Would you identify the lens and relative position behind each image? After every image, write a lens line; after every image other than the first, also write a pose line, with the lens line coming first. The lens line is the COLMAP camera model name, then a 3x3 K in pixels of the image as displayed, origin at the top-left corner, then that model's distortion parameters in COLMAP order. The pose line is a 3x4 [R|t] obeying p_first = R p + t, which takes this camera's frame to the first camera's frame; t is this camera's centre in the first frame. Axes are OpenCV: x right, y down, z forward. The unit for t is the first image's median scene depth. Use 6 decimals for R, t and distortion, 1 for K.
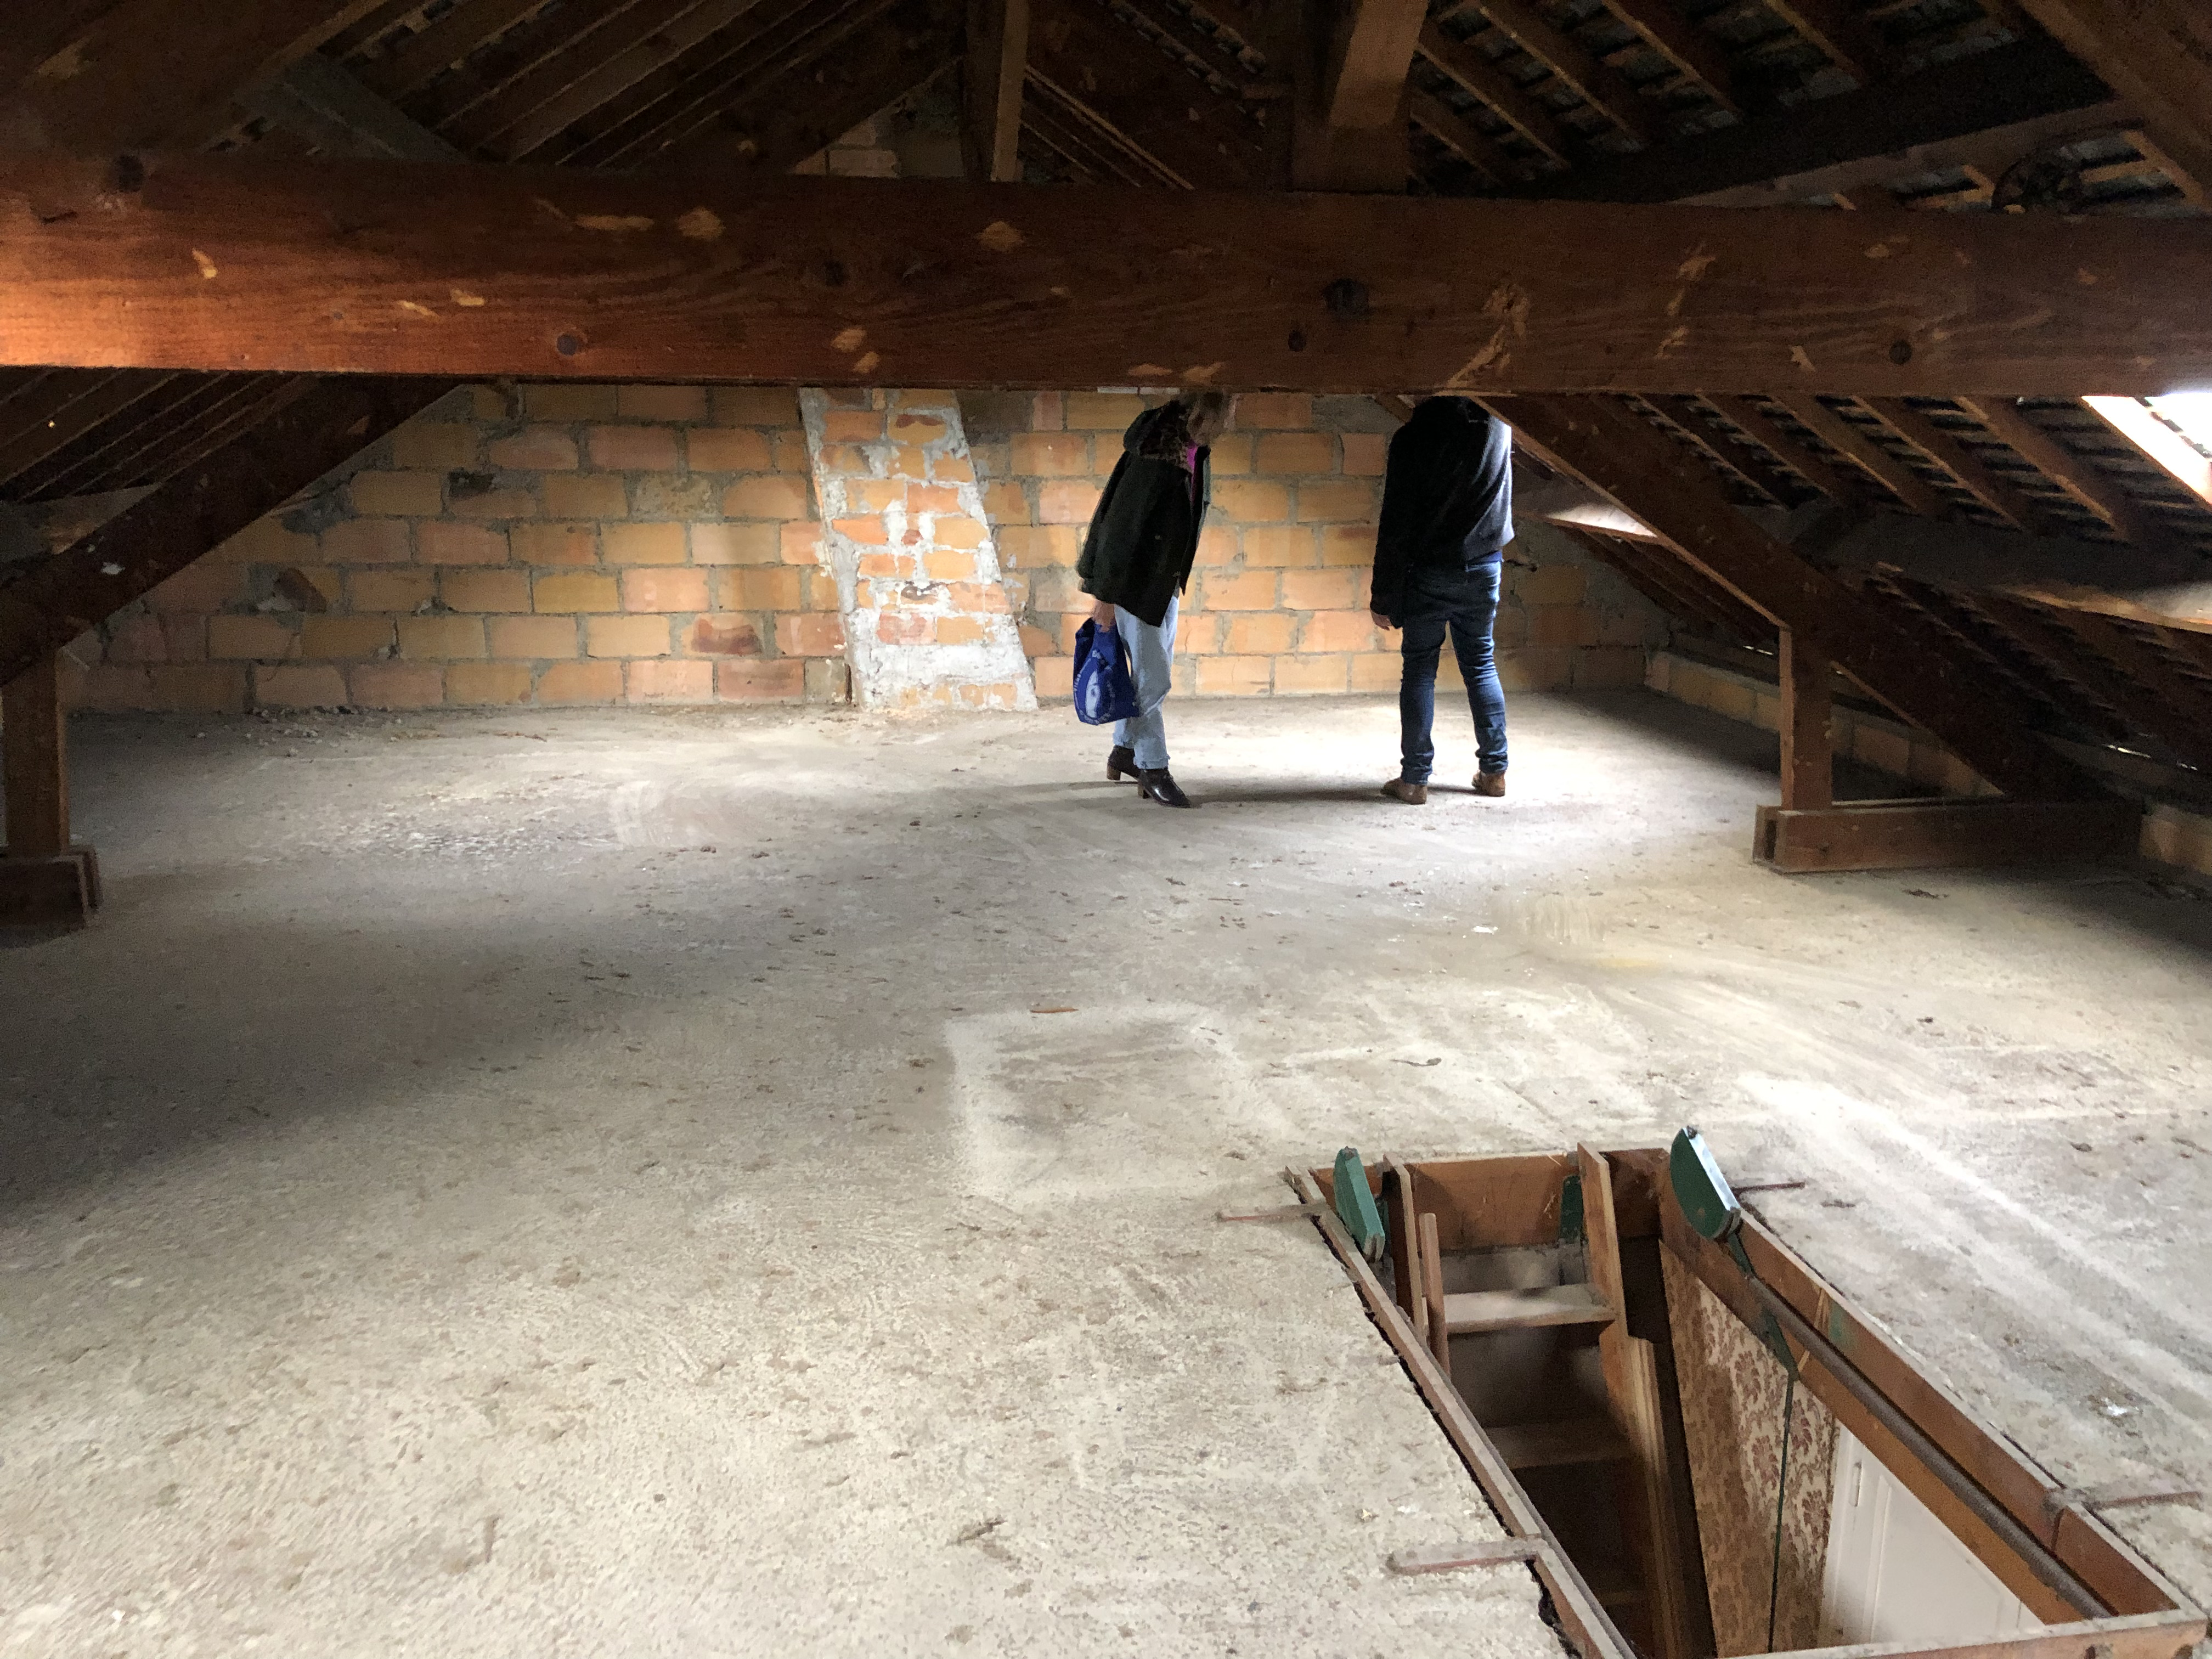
lens RADIAL K [[1778.9, 0, 1100.7], [0, 1778.9, 823.8], [0, 0, 1]] dist [0.034626, -0.048768]
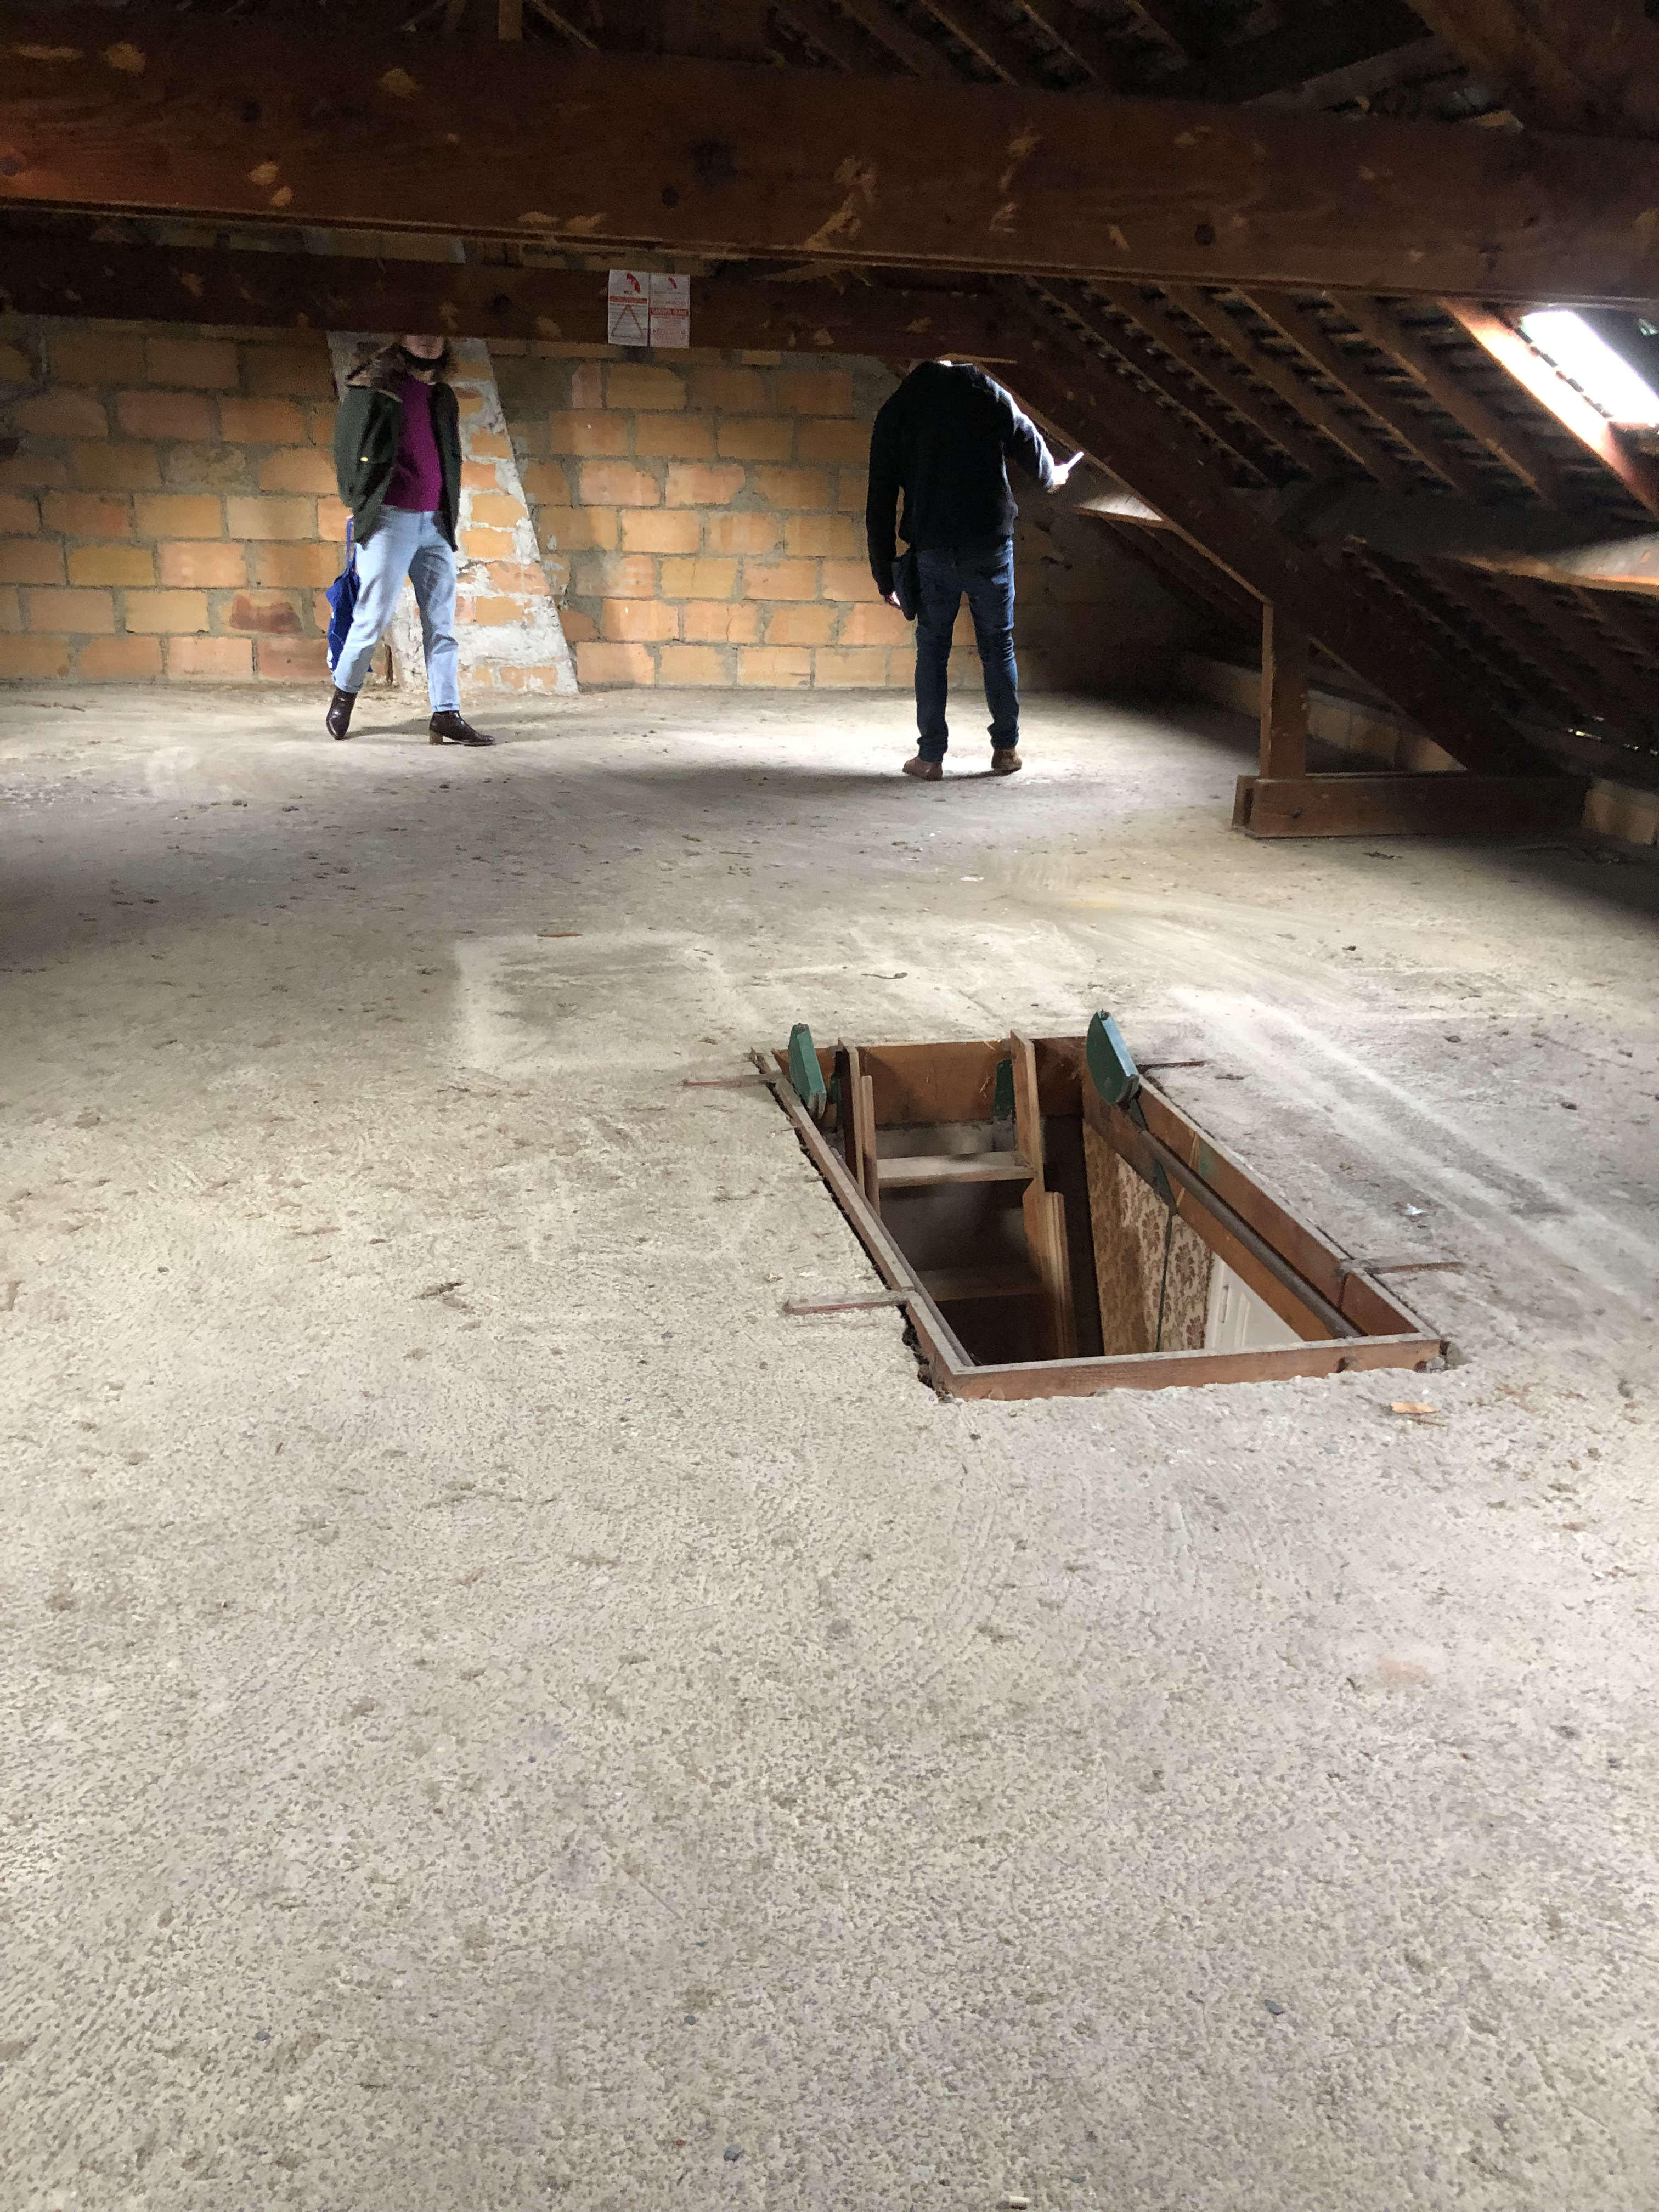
lens RADIAL K [[1787.8, 0, 802.5], [0, 1787.8, 1094.5], [0, 0, 1]] dist [0.033898, -0.083464]
pose [[0.998007, 0.003648, 0.062996, 0.061690], [-0.011300, 0.992523, 0.121531, 0.079827], [-0.062082, -0.122001, 0.990586, -0.108115]]
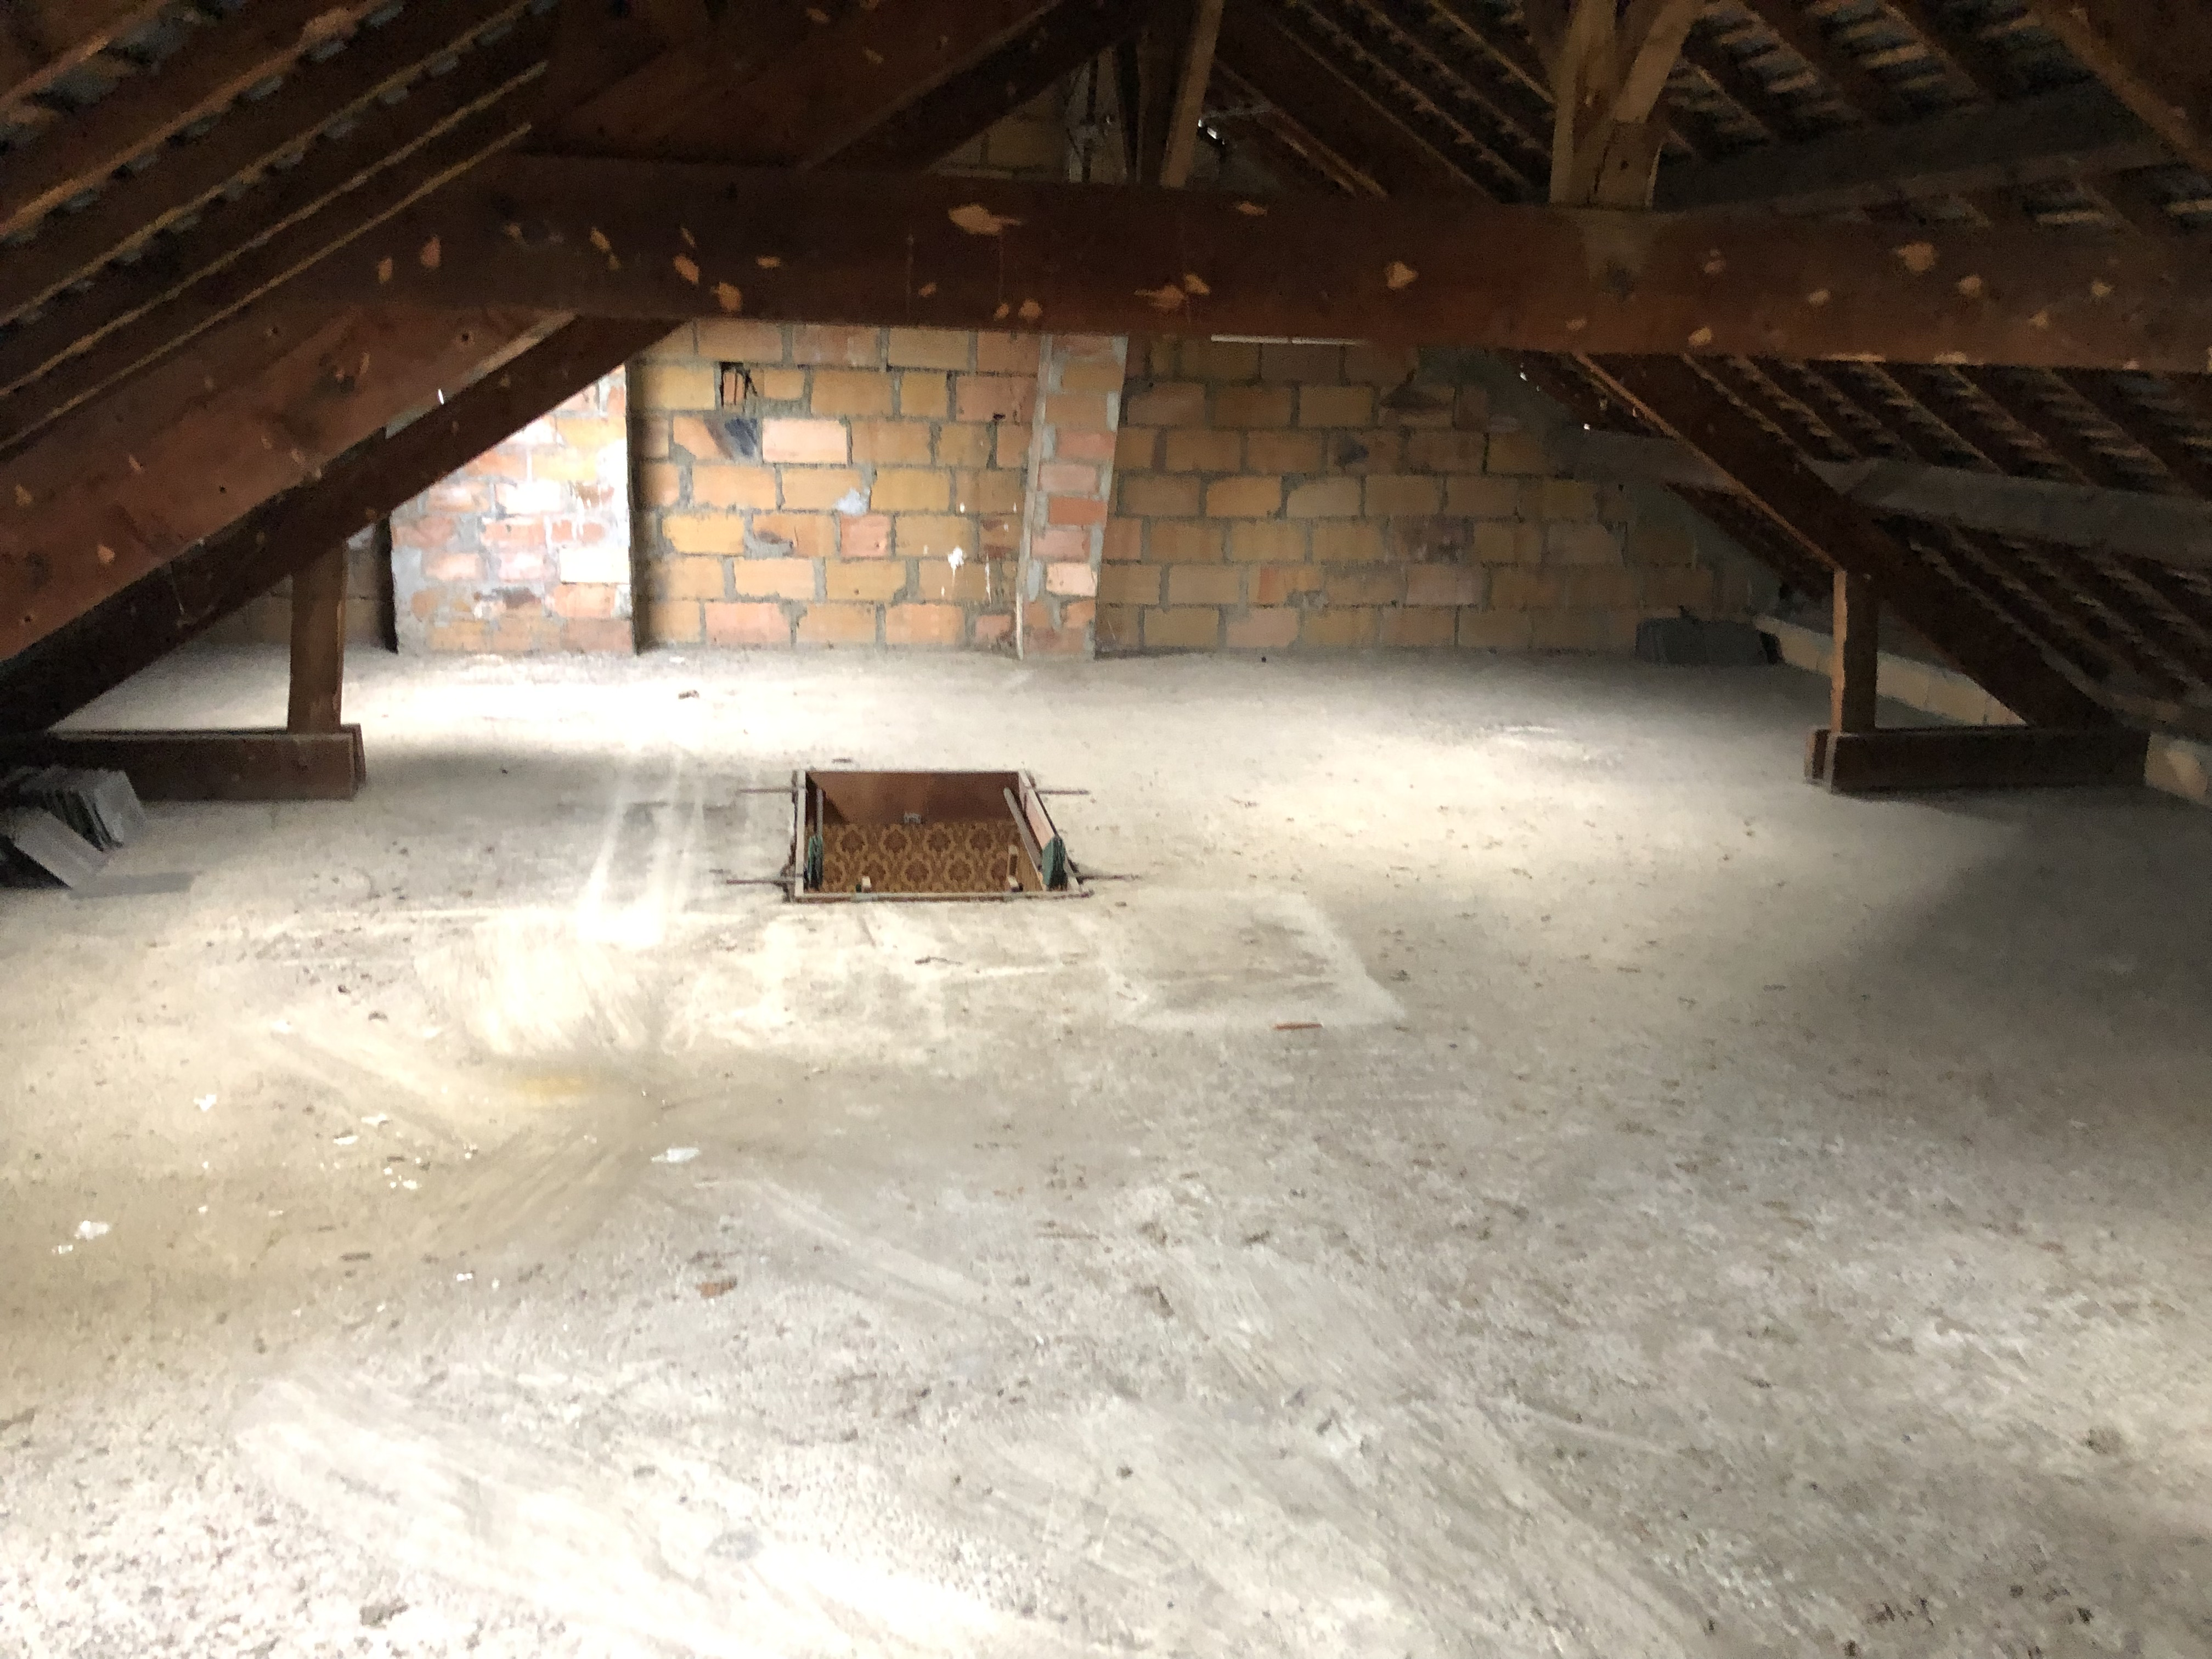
lens RADIAL K [[1778.9, 0, 1100.7], [0, 1778.9, 823.8], [0, 0, 1]] dist [0.034626, -0.048768]
pose [[-0.998982, -0.044825, -0.005006, 0.098321], [-0.041689, 0.875285, 0.481808, -0.497059], [-0.017216, 0.481526, -0.876263, 2.068545]]
